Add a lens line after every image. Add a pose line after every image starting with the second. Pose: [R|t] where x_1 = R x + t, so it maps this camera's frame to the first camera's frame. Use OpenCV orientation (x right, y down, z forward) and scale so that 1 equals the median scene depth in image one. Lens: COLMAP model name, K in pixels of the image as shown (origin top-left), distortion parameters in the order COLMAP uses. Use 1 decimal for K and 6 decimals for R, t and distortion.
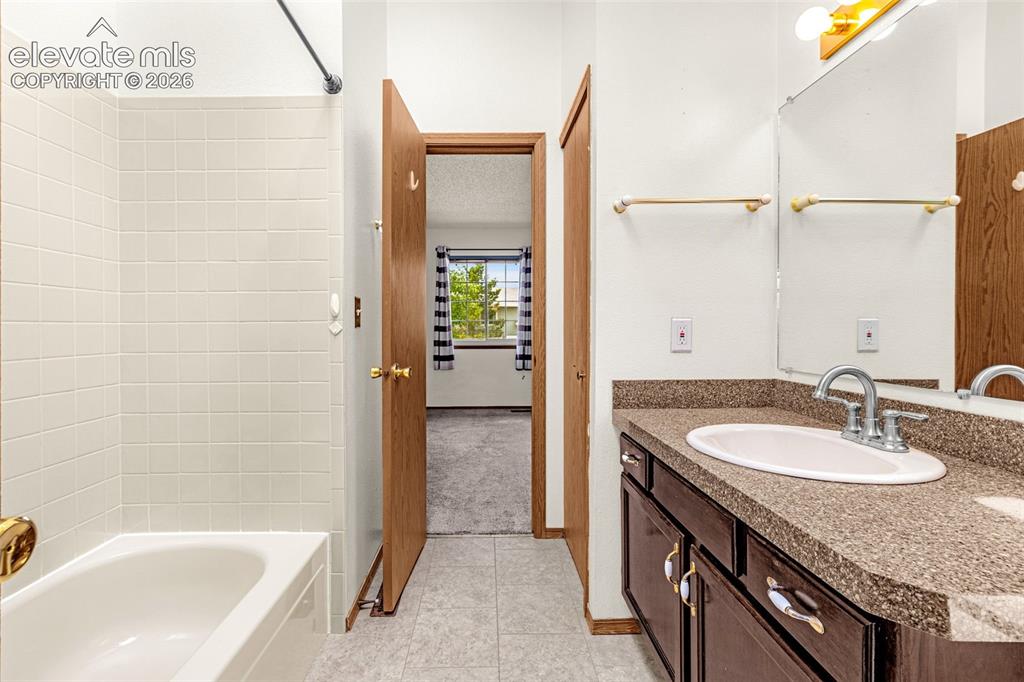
lens RADIAL K [[435.3, 0, 501.2], [0, 435.3, 336.8], [0, 0, 1]] dist [0.000369, -0.000329]
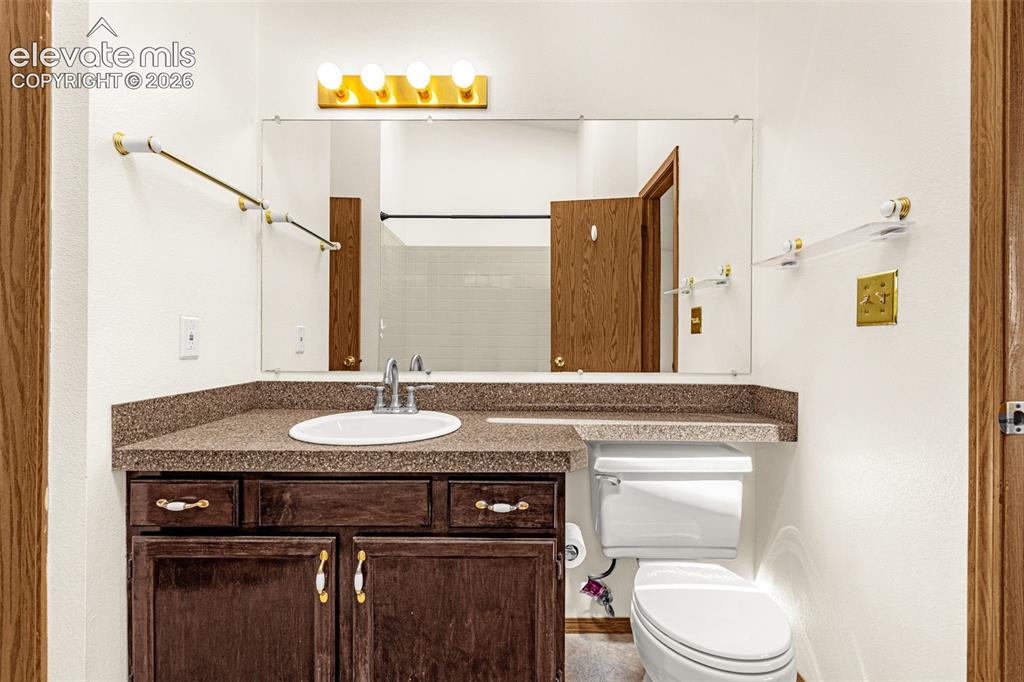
lens RADIAL K [[435.3, 0, 507.1], [0, 435.3, 341.6], [0, 0, 1]] dist [0.000369, -0.000329]
pose [[0.049149, -0.000552, 0.998791, -0.365514], [0.010381, 0.999946, 0.000041, 0.010367], [-0.998738, 0.010367, 0.049152, 0.371592]]
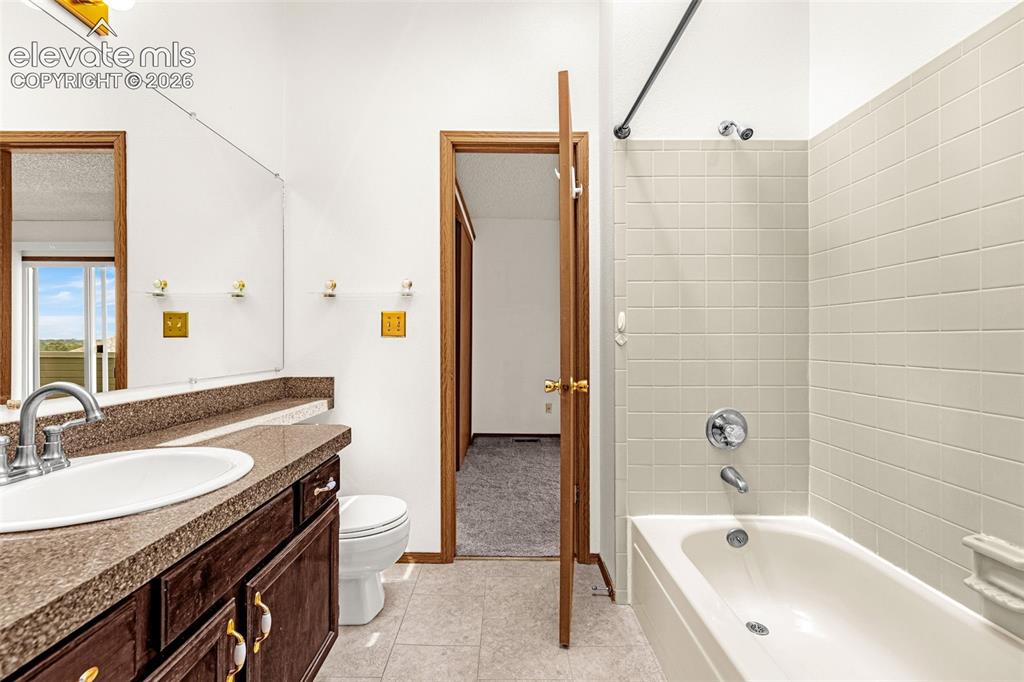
lens RADIAL K [[435.3, 0, 513.2], [0, 435.3, 339.4], [0, 0, 1]] dist [0.000369, -0.000329]
pose [[-0.999635, -0.002192, 0.026918, -0.073864], [-0.001831, 0.999909, 0.013400, -0.020622], [-0.026945, 0.013346, -0.999548, 1.194094]]
